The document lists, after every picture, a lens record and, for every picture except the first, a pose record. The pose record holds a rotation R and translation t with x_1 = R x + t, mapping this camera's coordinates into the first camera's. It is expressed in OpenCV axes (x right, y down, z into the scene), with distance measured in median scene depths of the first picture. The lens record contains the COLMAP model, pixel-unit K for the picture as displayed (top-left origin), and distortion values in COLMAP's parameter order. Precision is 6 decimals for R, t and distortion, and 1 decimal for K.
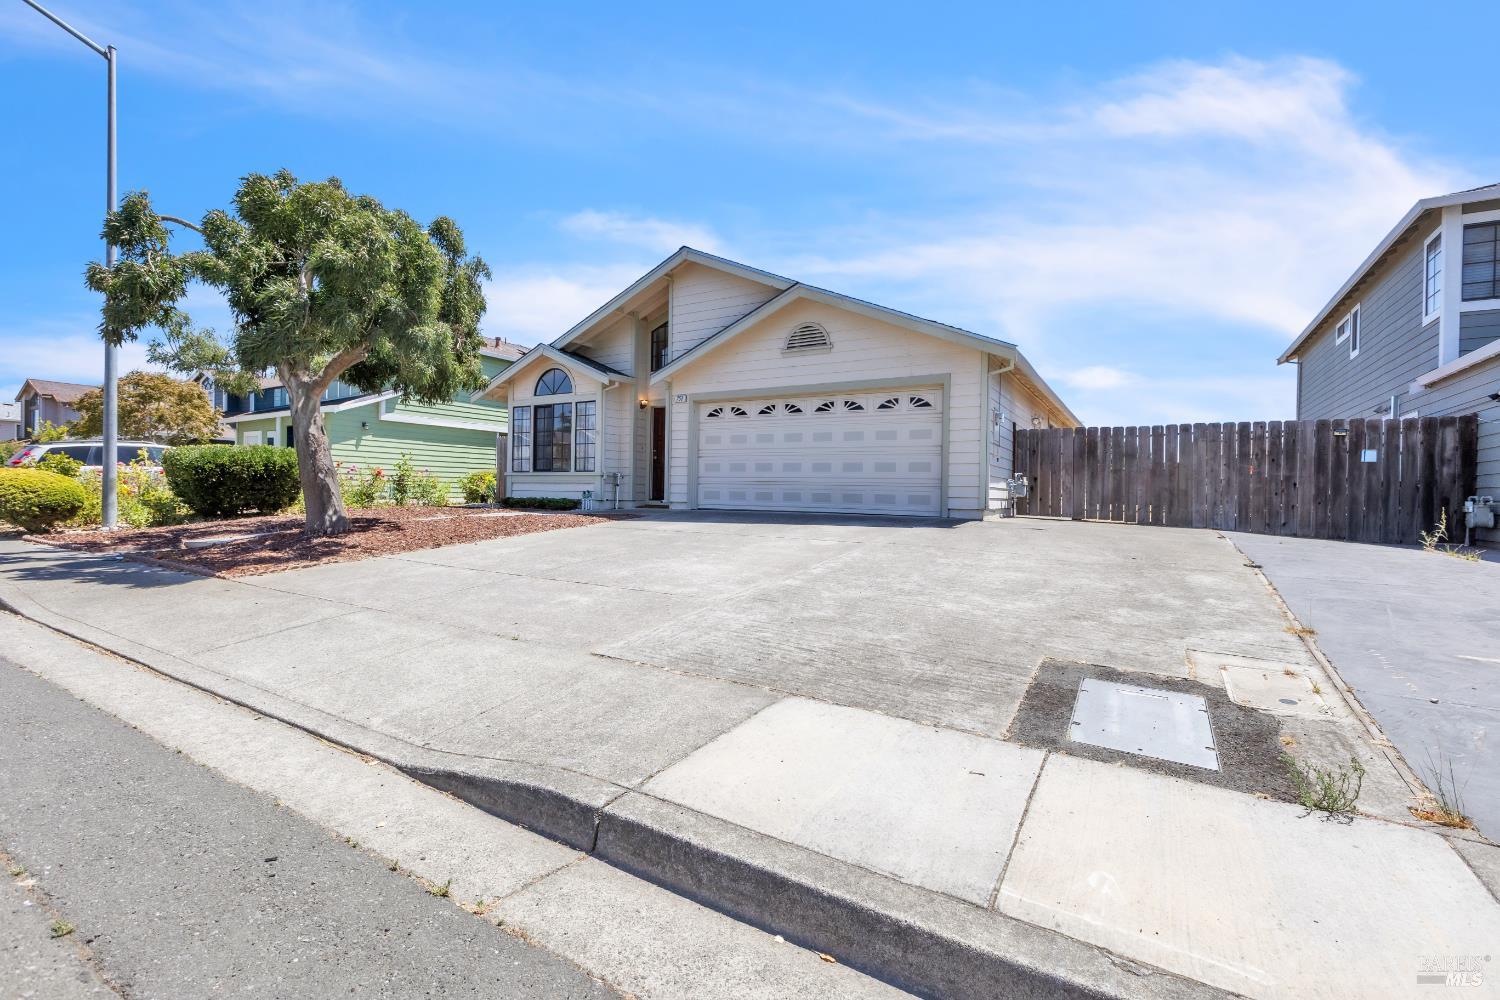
lens RADIAL K [[668.6, 0, 740.2], [0, 668.6, 501.0], [0, 0, 1]] dist [0.000652, 0.000161]
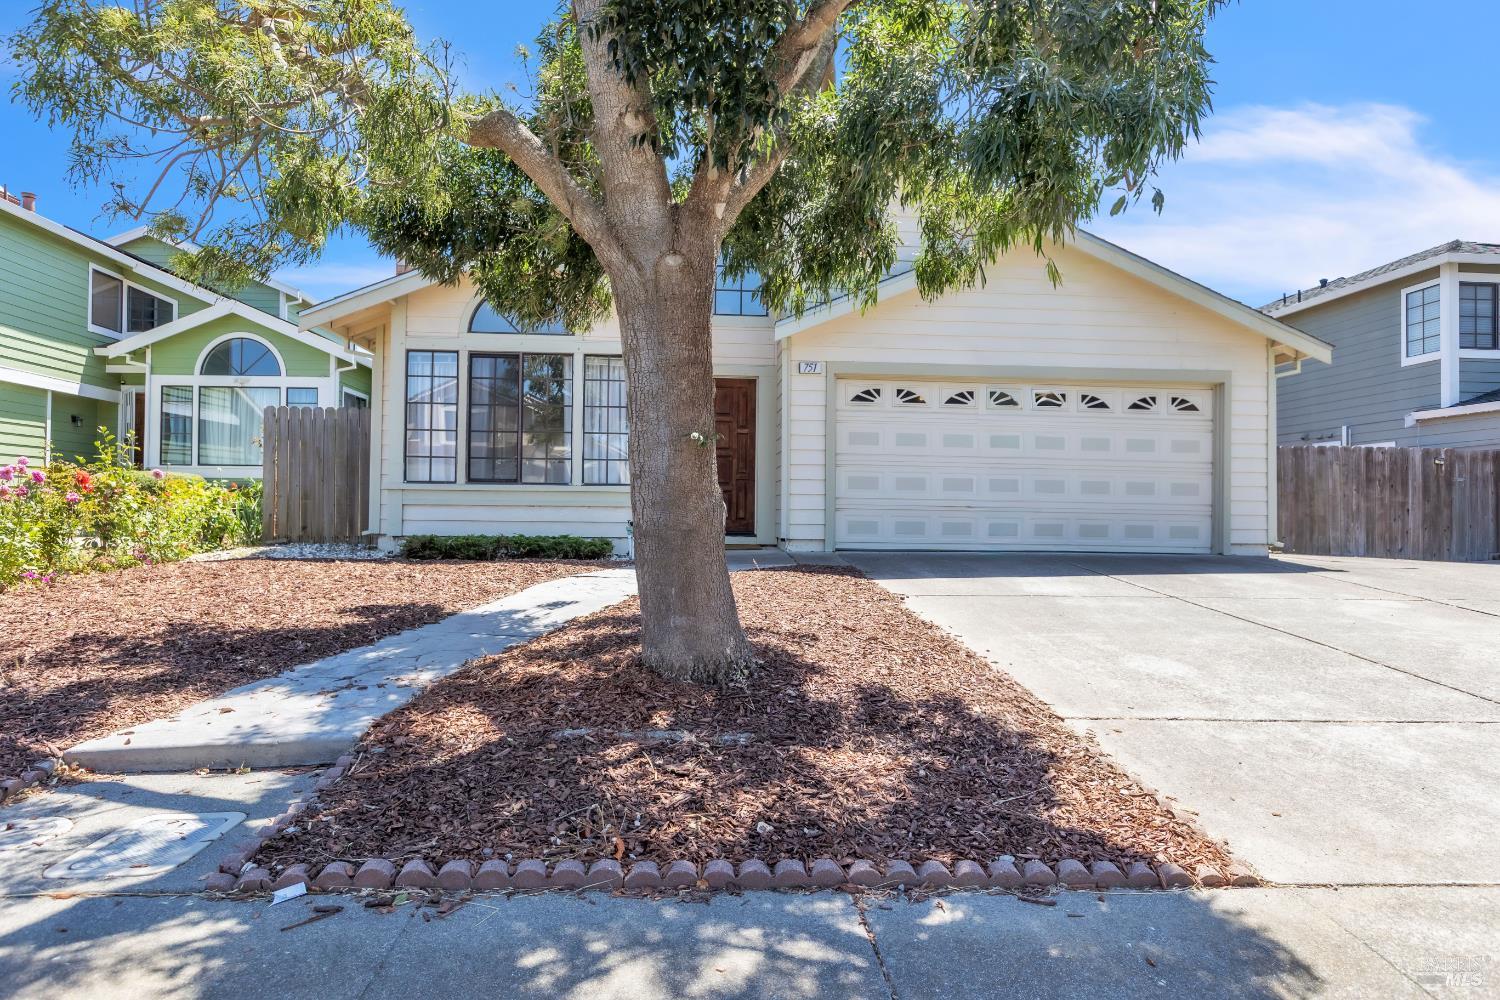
lens RADIAL K [[878.0, 0, 750.7], [0, 878.0, 508.2], [0, 0, 1]] dist [-0.001402, -0.001177]
pose [[0.809195, -0.003382, 0.587530, -0.708940], [0.008819, 0.999941, -0.006391, -0.026128], [-0.587473, 0.010353, 0.809177, 0.467783]]
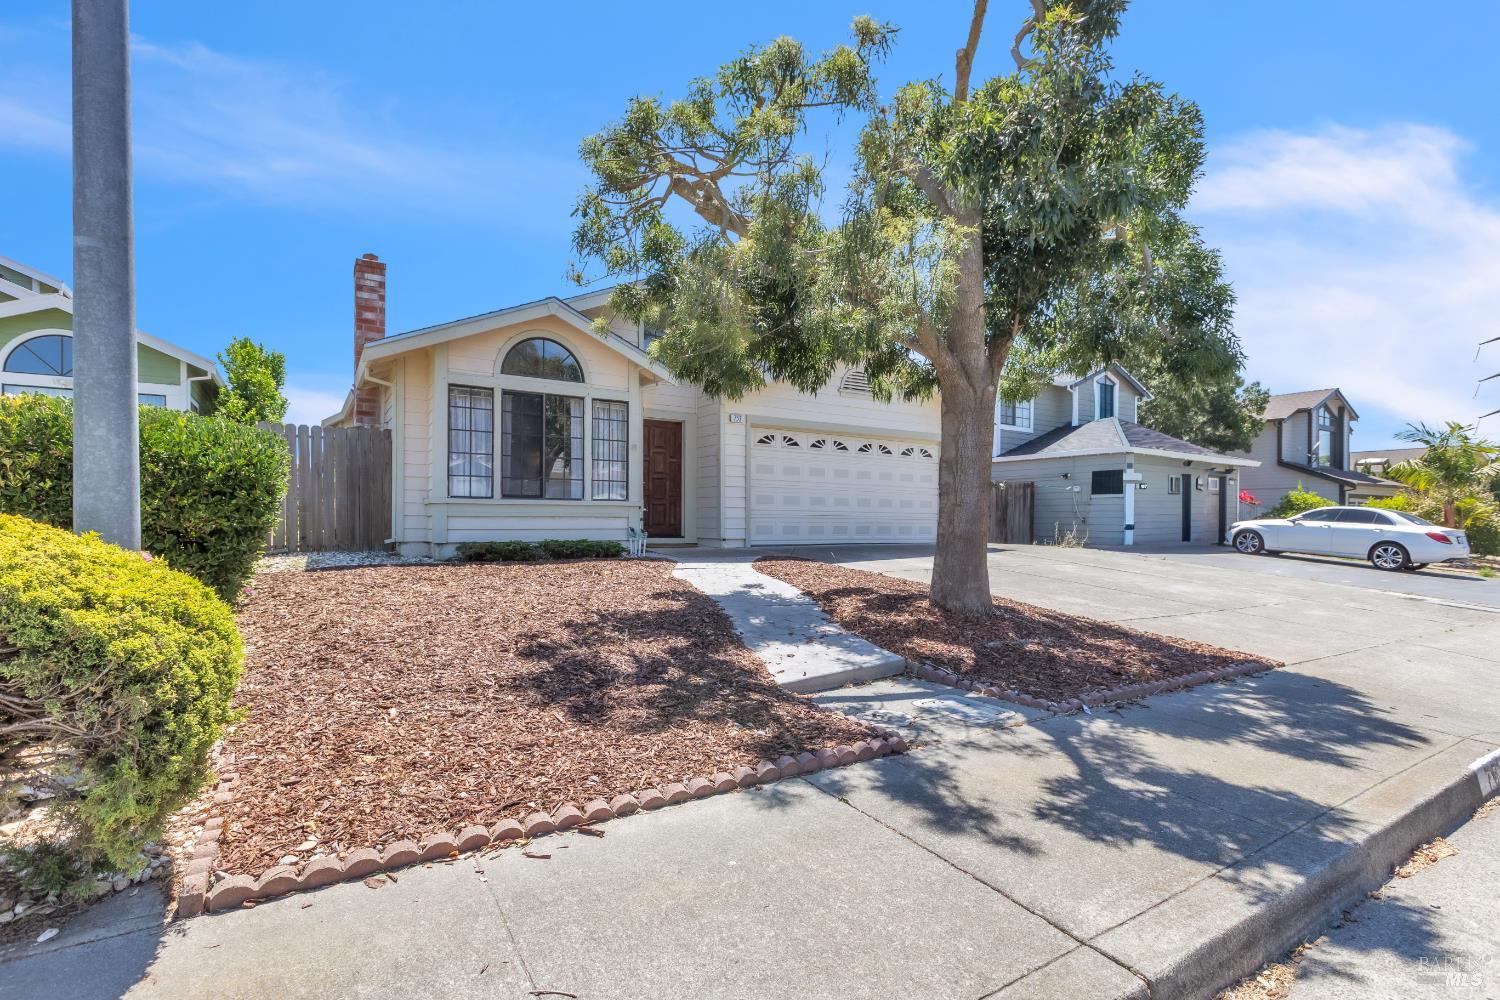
lens RADIAL K [[713.4, 0, 745.1], [0, 713.4, 524.3], [0, 0, 1]] dist [0.001527, 0.000273]
pose [[0.432116, -0.020608, 0.901582, -1.083383], [0.012160, 0.999781, 0.017025, -0.039113], [-0.901736, 0.003606, 0.432272, 0.707326]]
